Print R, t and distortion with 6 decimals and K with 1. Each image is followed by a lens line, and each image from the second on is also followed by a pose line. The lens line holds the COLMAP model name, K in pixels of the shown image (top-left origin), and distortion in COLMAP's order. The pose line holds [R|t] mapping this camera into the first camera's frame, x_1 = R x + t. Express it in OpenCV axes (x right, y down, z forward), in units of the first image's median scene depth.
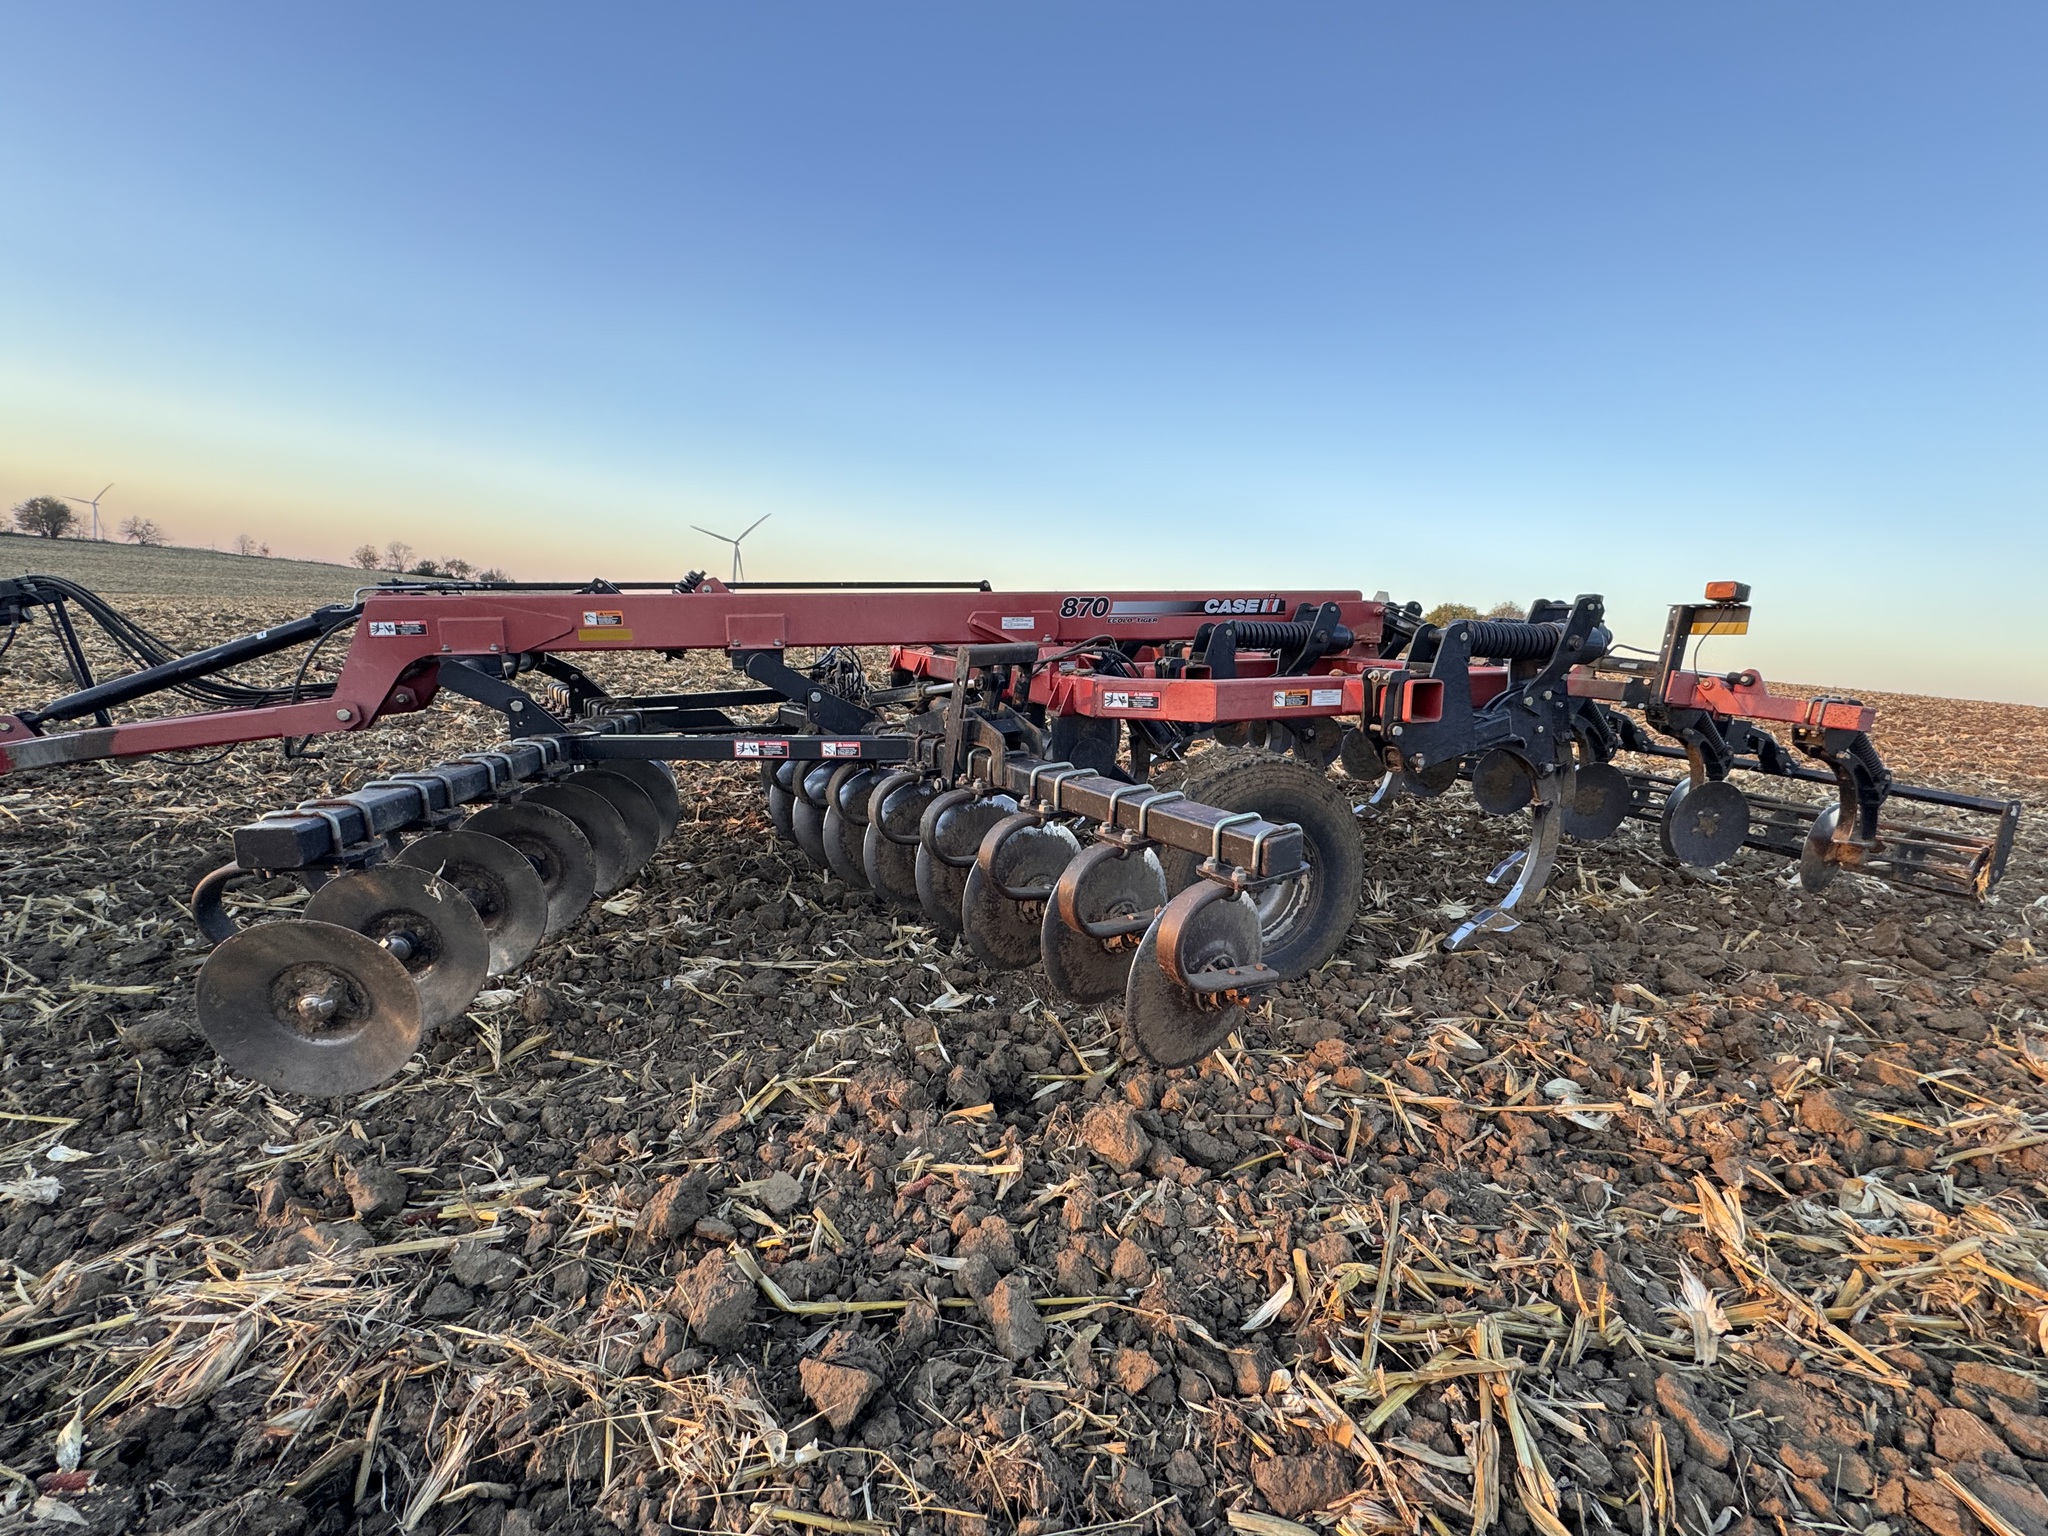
lens RADIAL K [[867.0, 0, 1024.0], [0, 867.0, 768.0], [0, 0, 1]] dist [-0.002249, 0.000131]
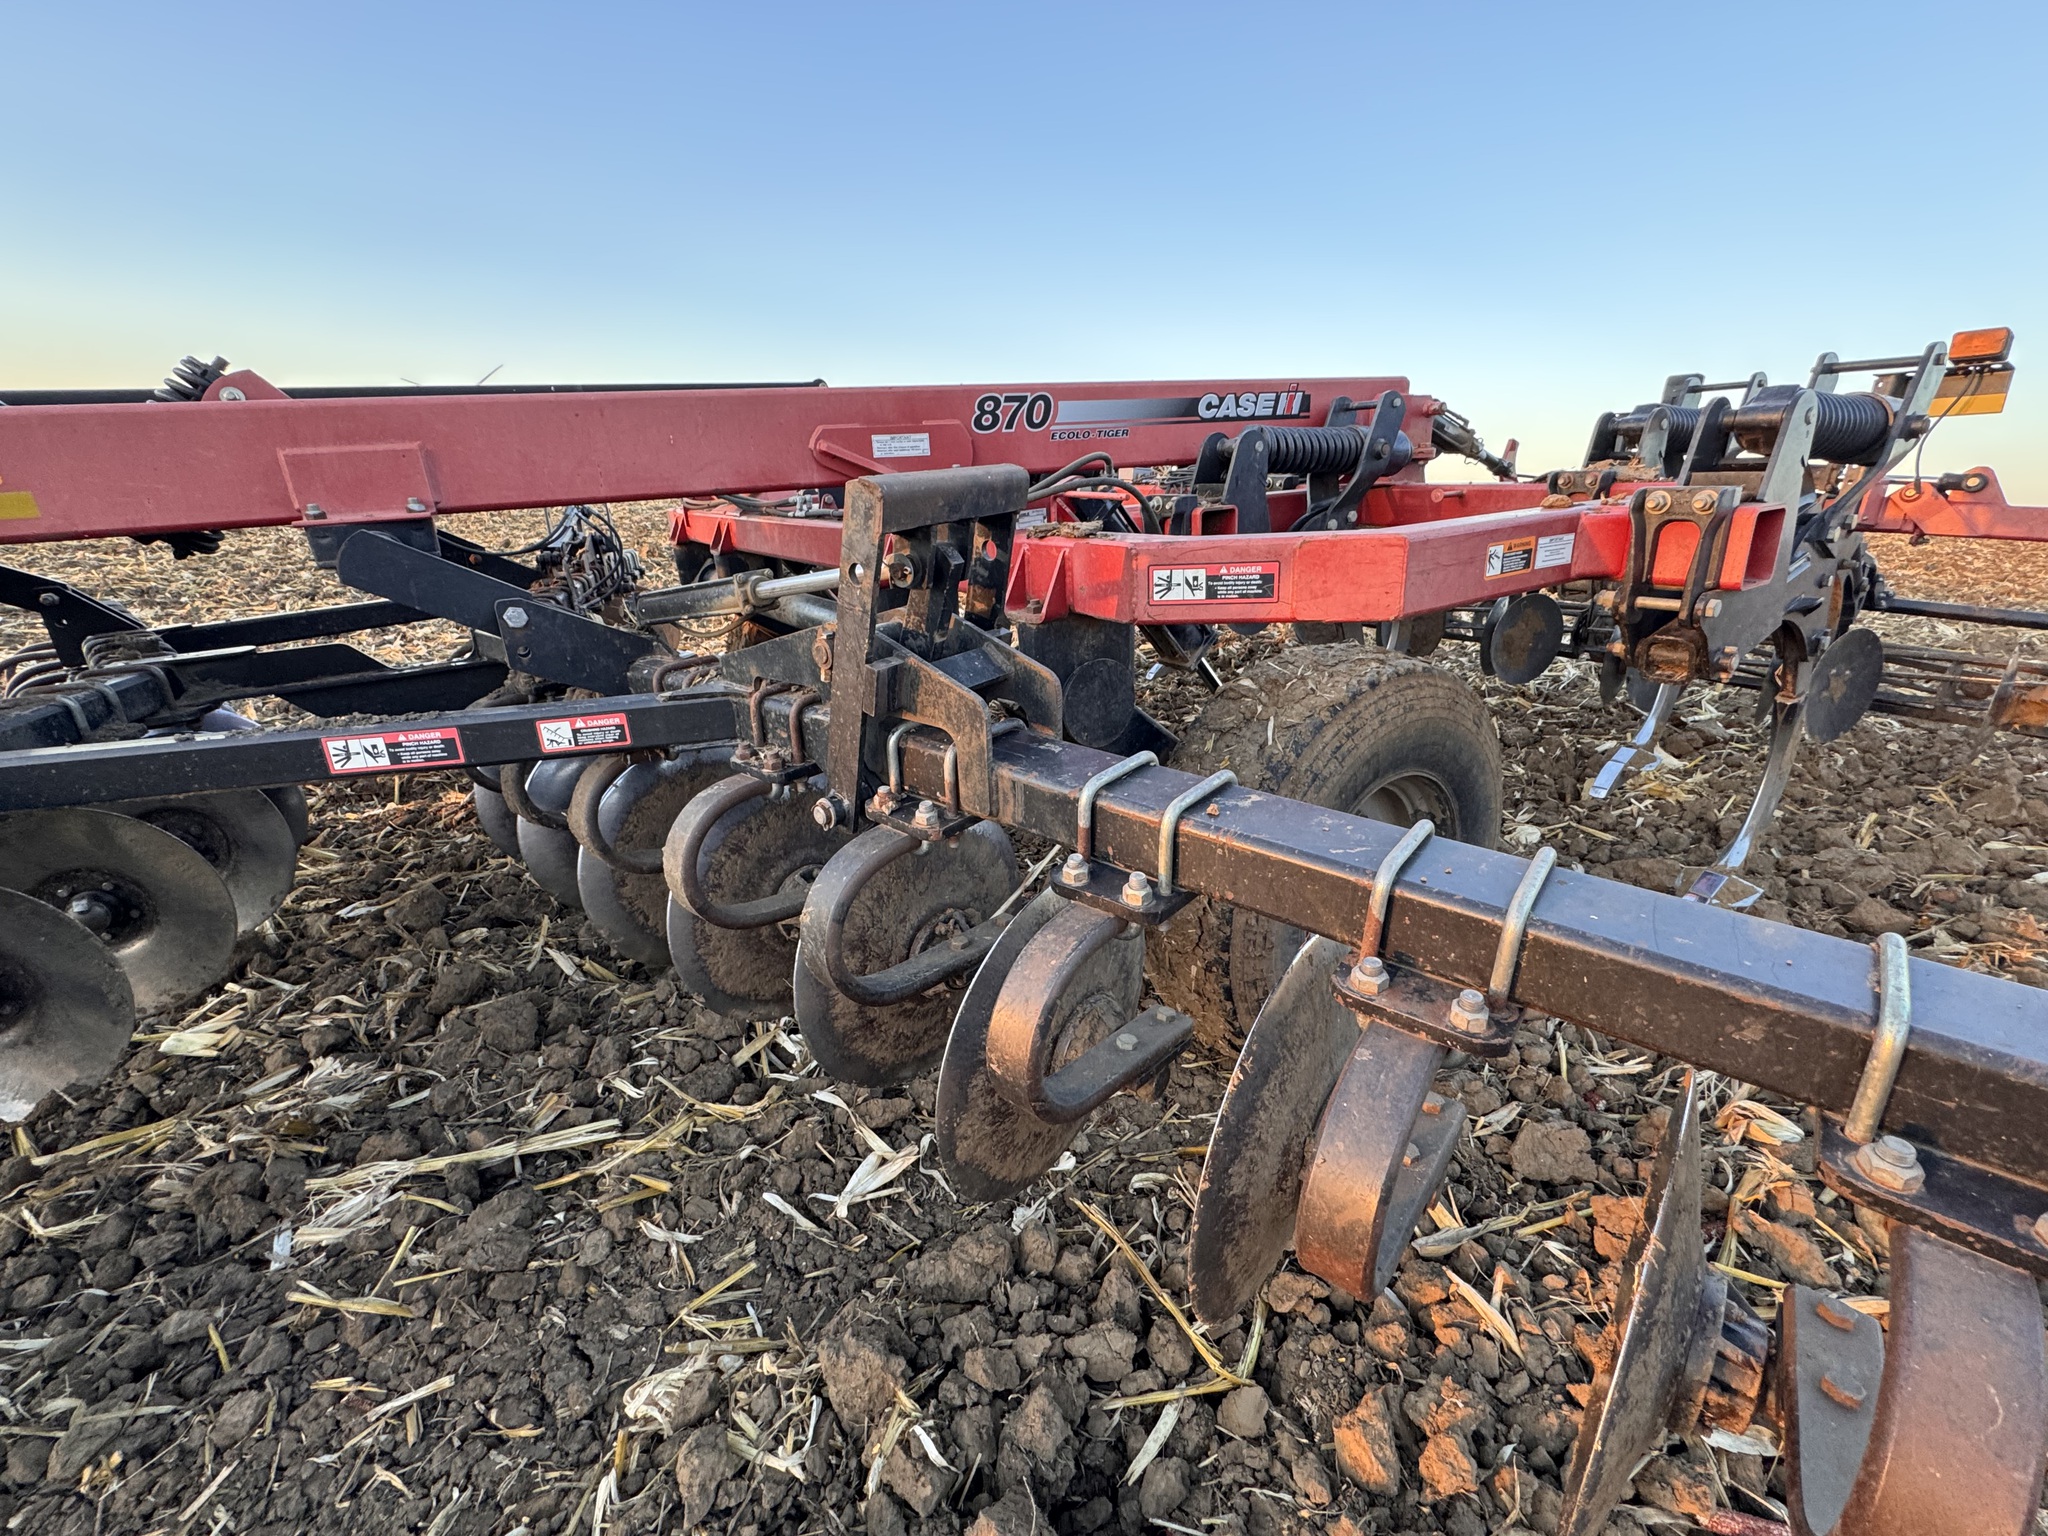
lens RADIAL K [[867.0, 0, 1024.0], [0, 867.0, 768.0], [0, 0, 1]] dist [-0.002249, 0.000131]
pose [[0.973886, -0.114817, 0.195863, -0.068374], [0.082170, 0.982466, 0.167359, -0.055727], [-0.211644, -0.146895, 0.966245, 0.456286]]
